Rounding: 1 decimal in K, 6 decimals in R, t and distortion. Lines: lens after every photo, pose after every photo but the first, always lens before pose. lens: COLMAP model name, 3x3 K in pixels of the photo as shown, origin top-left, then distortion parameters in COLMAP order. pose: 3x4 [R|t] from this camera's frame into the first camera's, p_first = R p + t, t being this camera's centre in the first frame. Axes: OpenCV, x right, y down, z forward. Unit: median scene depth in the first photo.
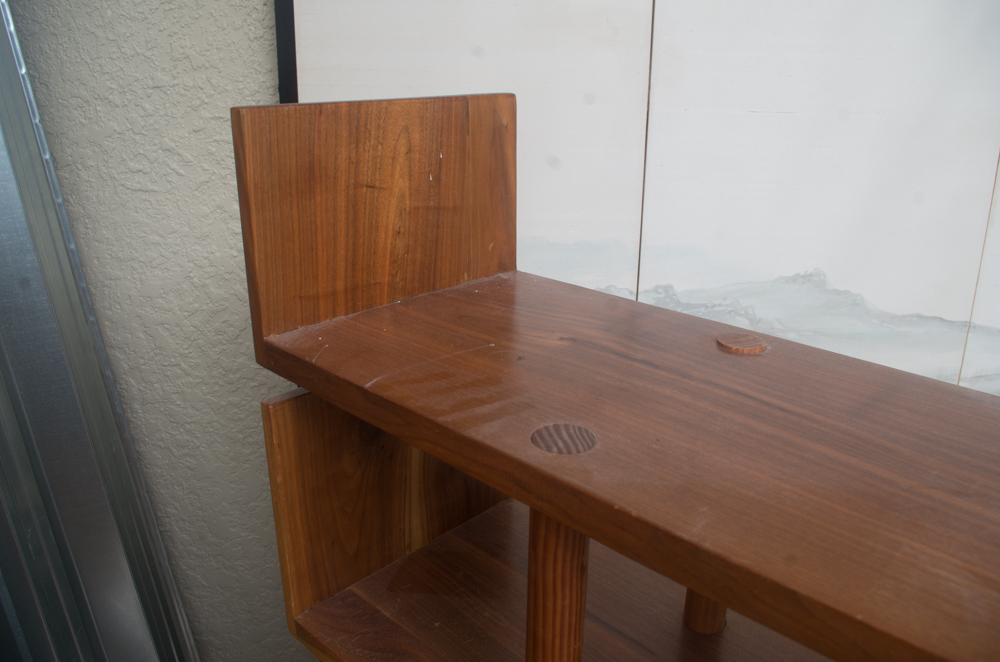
lens RADIAL K [[768.0, 0, 500.0], [0, 768.0, 331.0], [0, 0, 1]] dist [-0.080499, 0.011921]
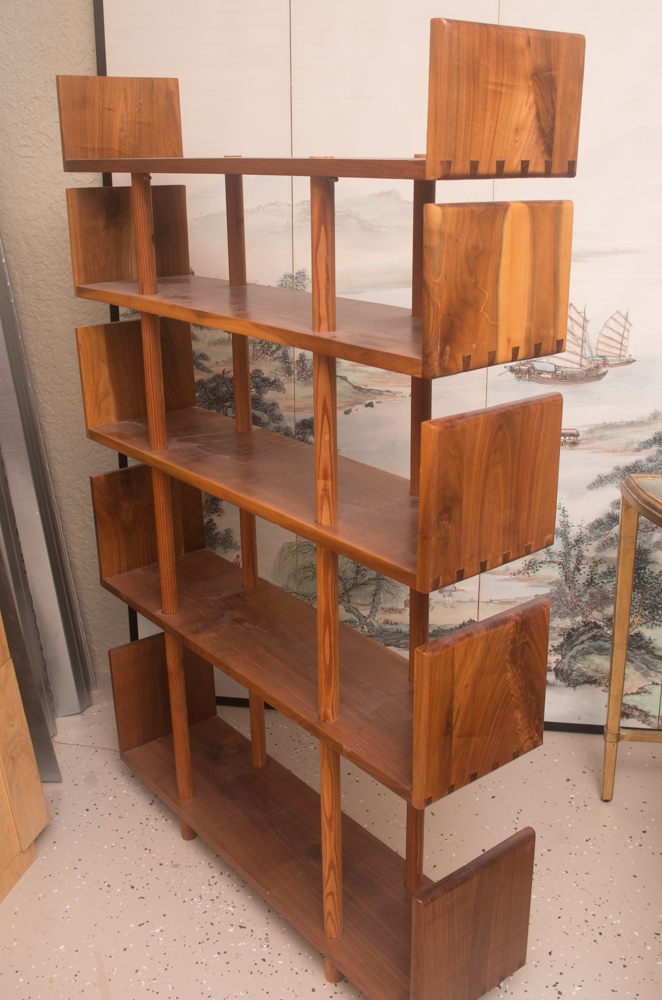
lens RADIAL K [[999.9, 0, 329.5], [0, 999.9, 480.9], [0, 0, 1]] dist [-0.065495, 0.009233]
pose [[0.989248, 0.025206, -0.144062, 1.000696], [-0.028521, 0.999373, -0.020991, 1.032249], [0.143443, 0.024874, 0.989346, -2.020434]]
